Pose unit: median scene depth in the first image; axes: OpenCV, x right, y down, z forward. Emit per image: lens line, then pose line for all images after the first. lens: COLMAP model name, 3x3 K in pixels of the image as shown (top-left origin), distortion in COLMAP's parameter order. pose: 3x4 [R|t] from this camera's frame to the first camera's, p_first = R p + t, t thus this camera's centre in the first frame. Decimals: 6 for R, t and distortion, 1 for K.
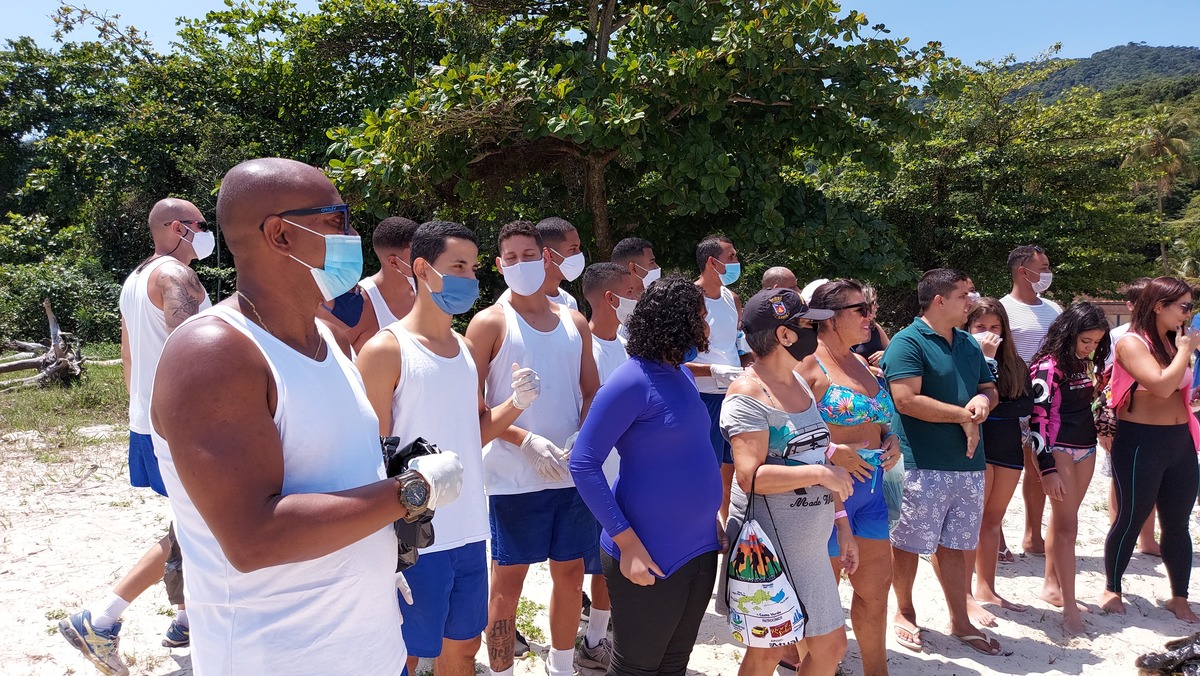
lens RADIAL K [[854.2, 0, 600.0], [0, 854.2, 338.0], [0, 0, 1]] dist [0.094741, -0.118257]
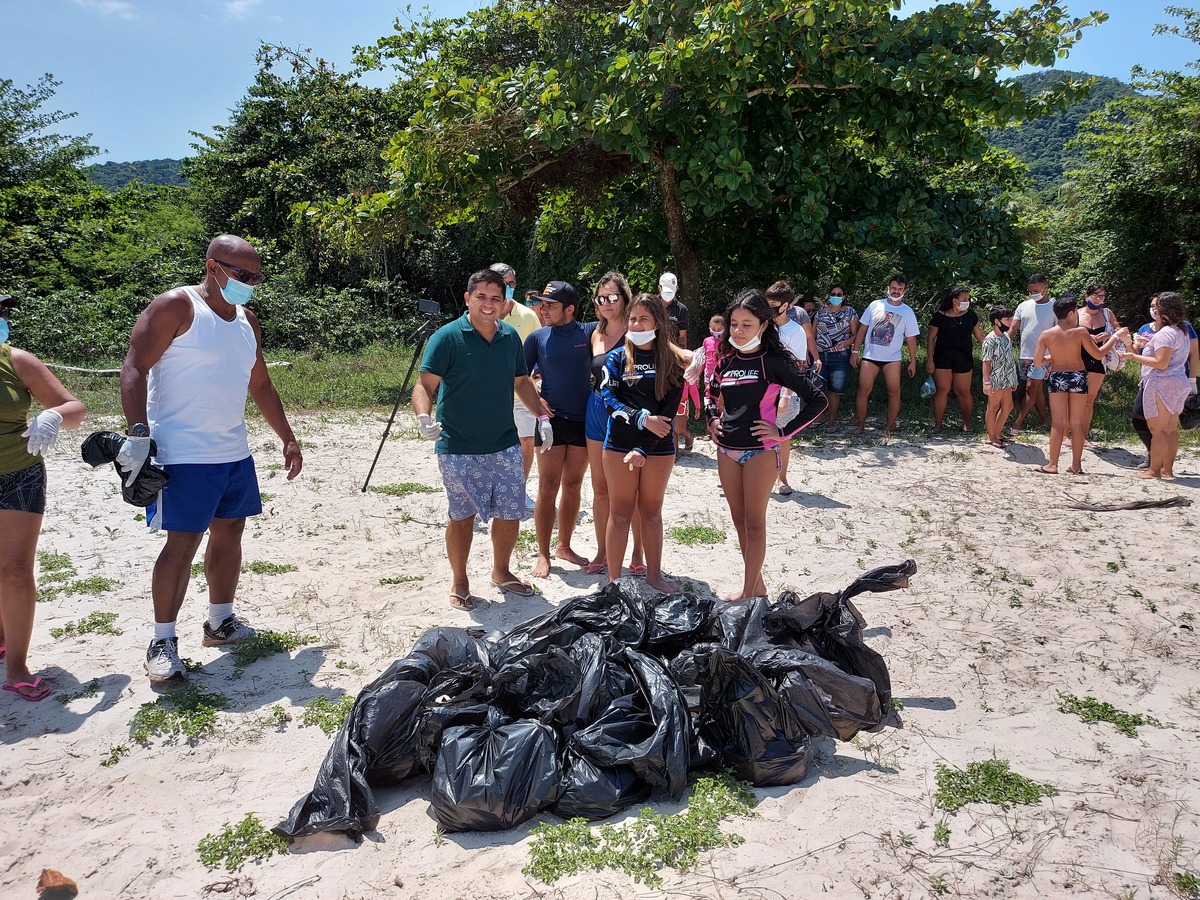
lens RADIAL K [[870.2, 0, 600.0], [0, 870.2, 450.0], [0, 0, 1]] dist [0.077163, -0.099213]
pose [[0.960623, 0.028989, -0.276339, 0.120983], [0.002529, 0.993589, 0.113022, 0.004018], [0.277844, -0.109271, 0.954391, -0.009277]]
